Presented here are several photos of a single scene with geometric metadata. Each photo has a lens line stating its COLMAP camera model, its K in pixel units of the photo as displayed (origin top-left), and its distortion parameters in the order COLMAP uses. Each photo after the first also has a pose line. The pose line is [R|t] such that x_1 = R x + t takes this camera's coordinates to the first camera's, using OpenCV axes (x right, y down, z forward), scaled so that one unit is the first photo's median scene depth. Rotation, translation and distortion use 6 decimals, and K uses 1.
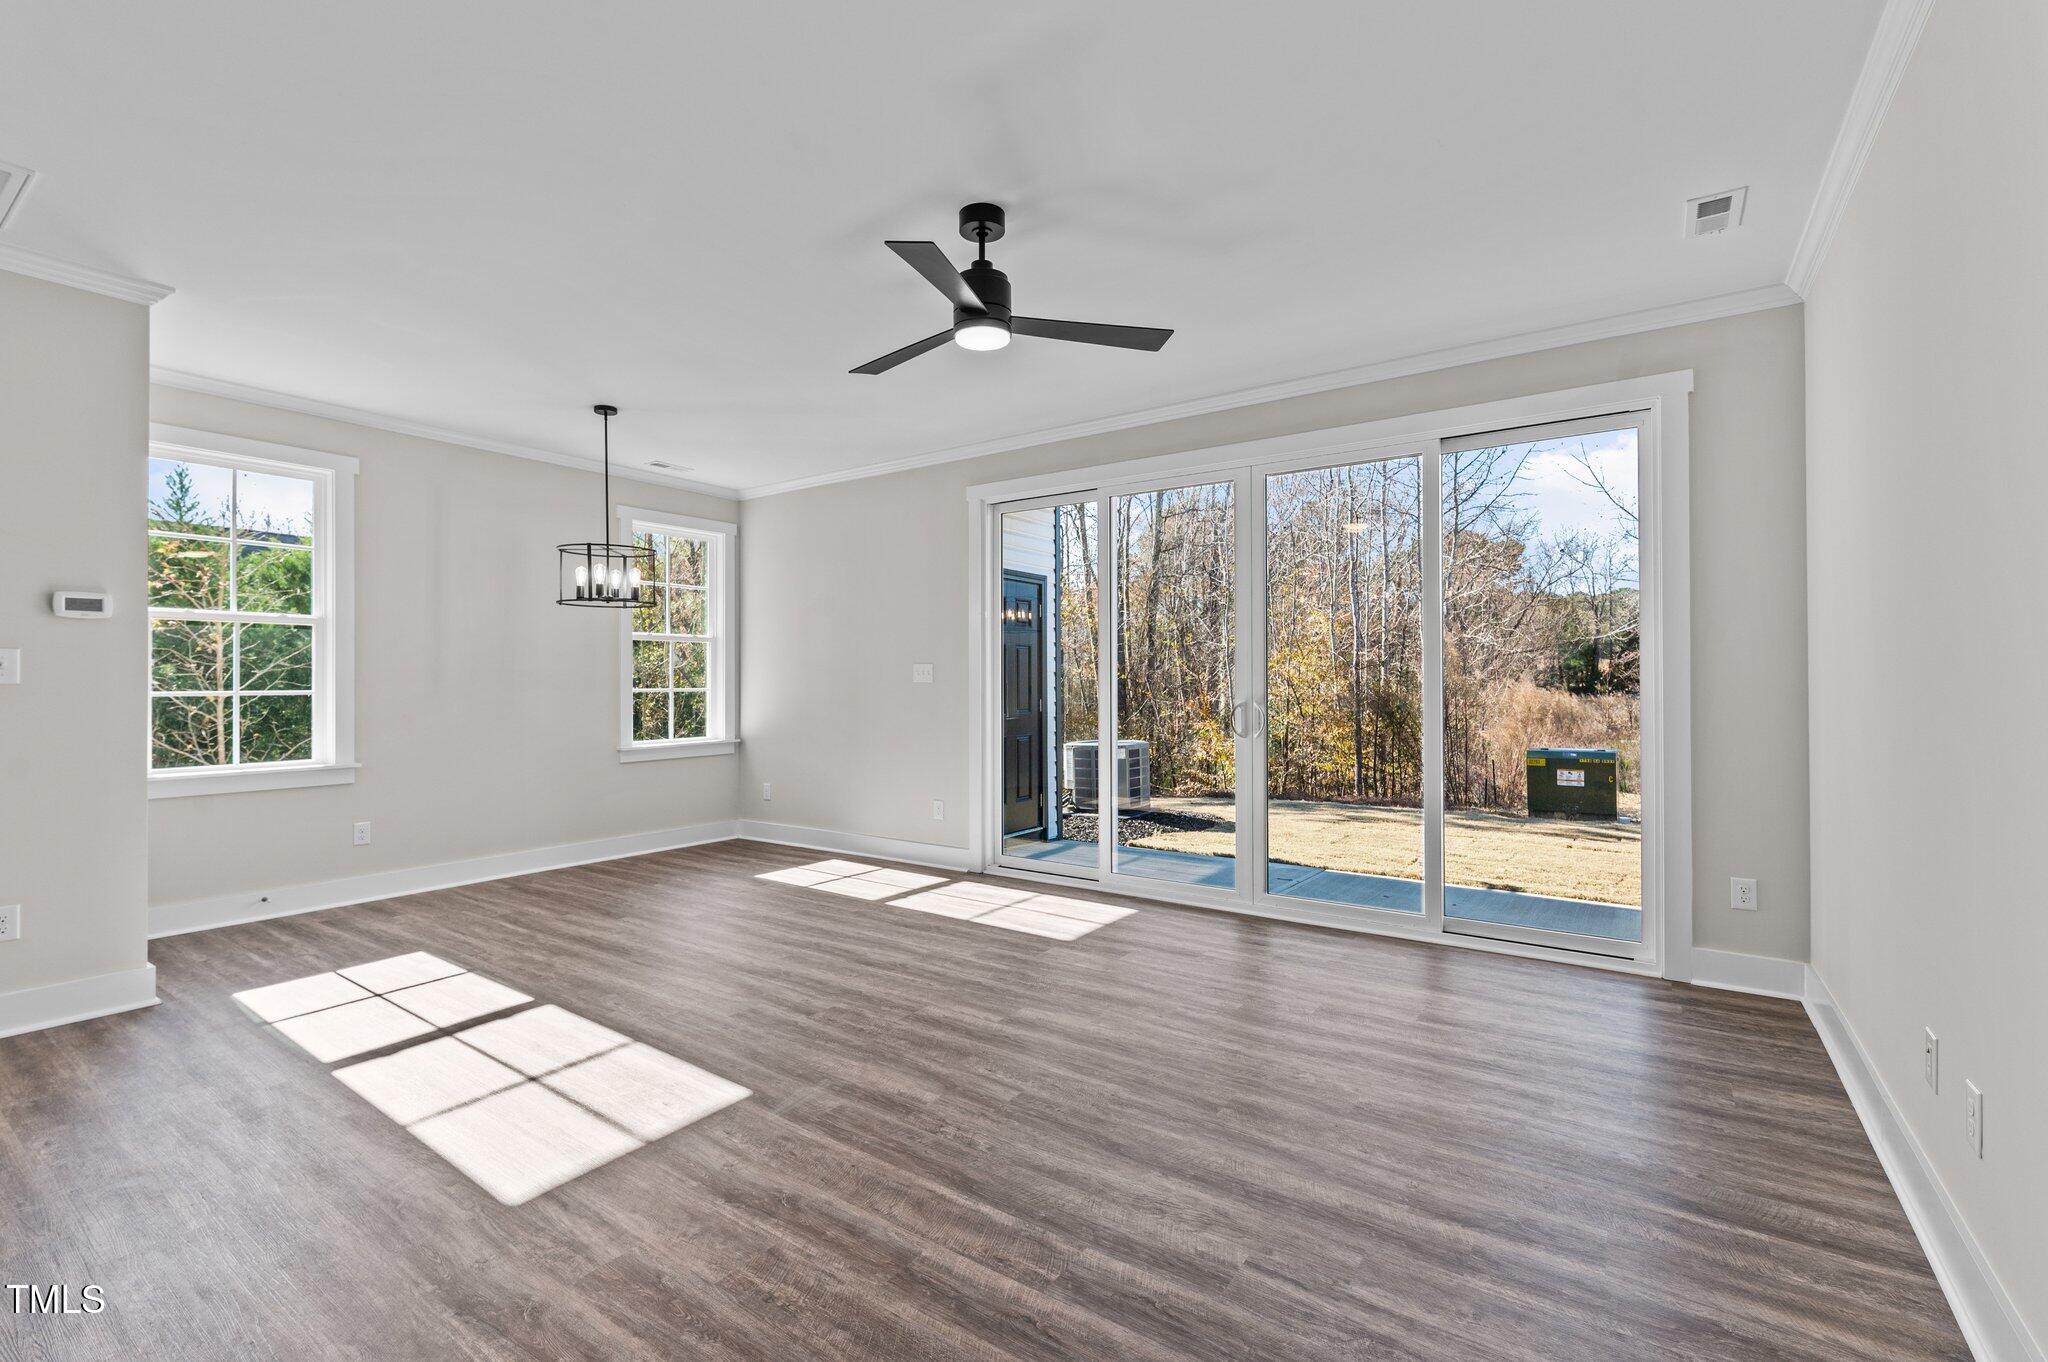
lens RADIAL K [[891.9, 0, 1034.7], [0, 891.9, 675.7], [0, 0, 1]] dist [-0.000951, -0.001800]
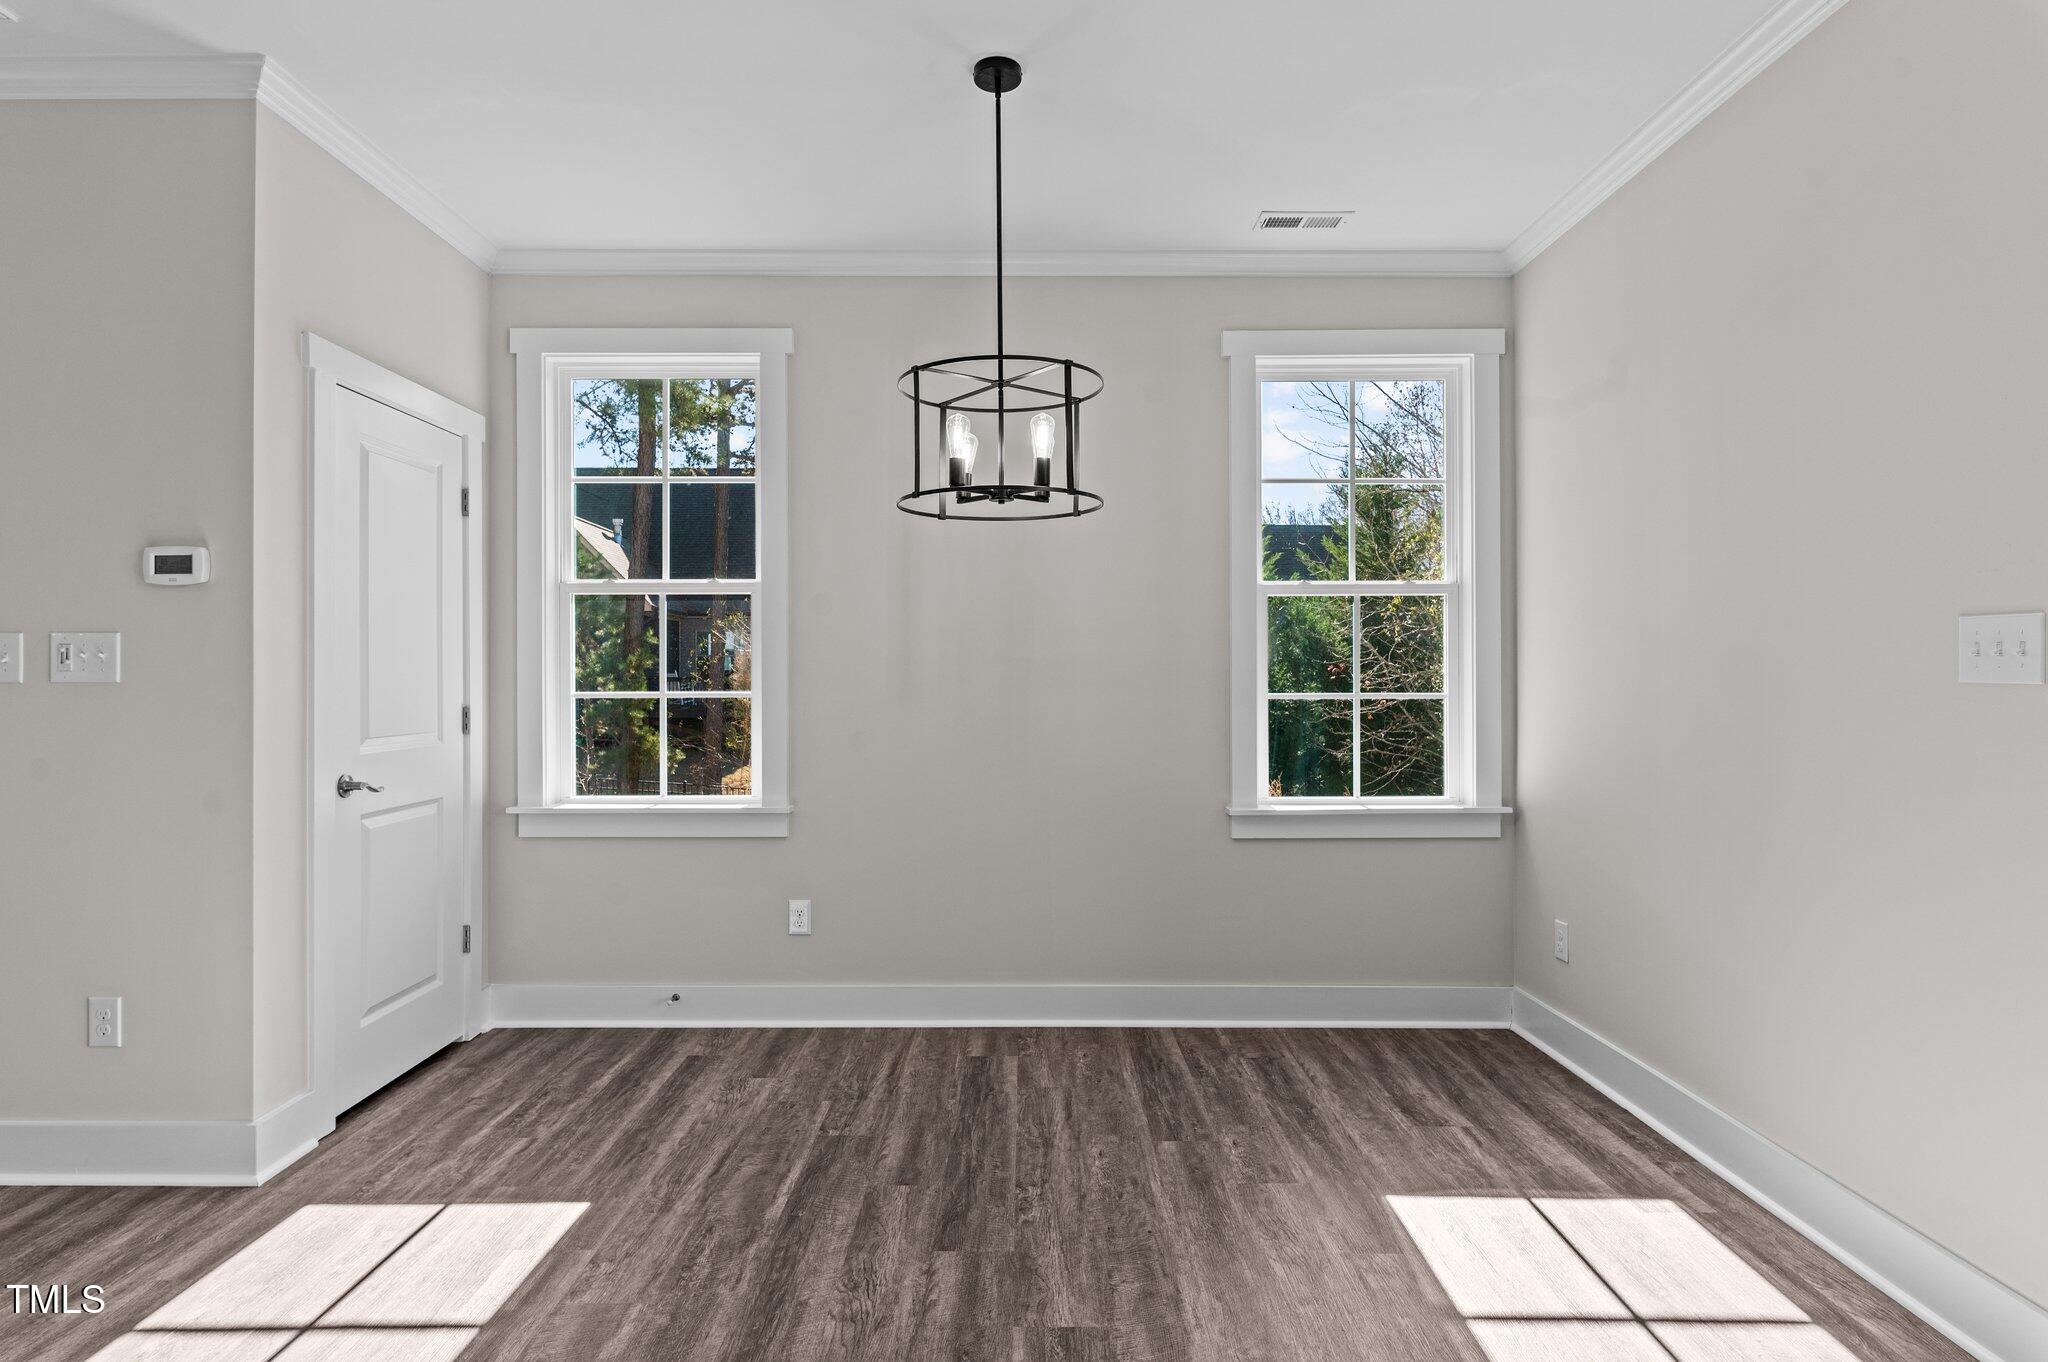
lens RADIAL K [[1089.5, 0, 1026.6], [0, 1089.5, 658.5], [0, 0, 1]] dist [-0.003820, -0.000233]
pose [[0.553216, -0.015143, -0.832900, -0.013945], [0.005790, 0.999881, -0.014334, 0.003382], [0.833018, 0.003107, 0.553238, 0.537476]]
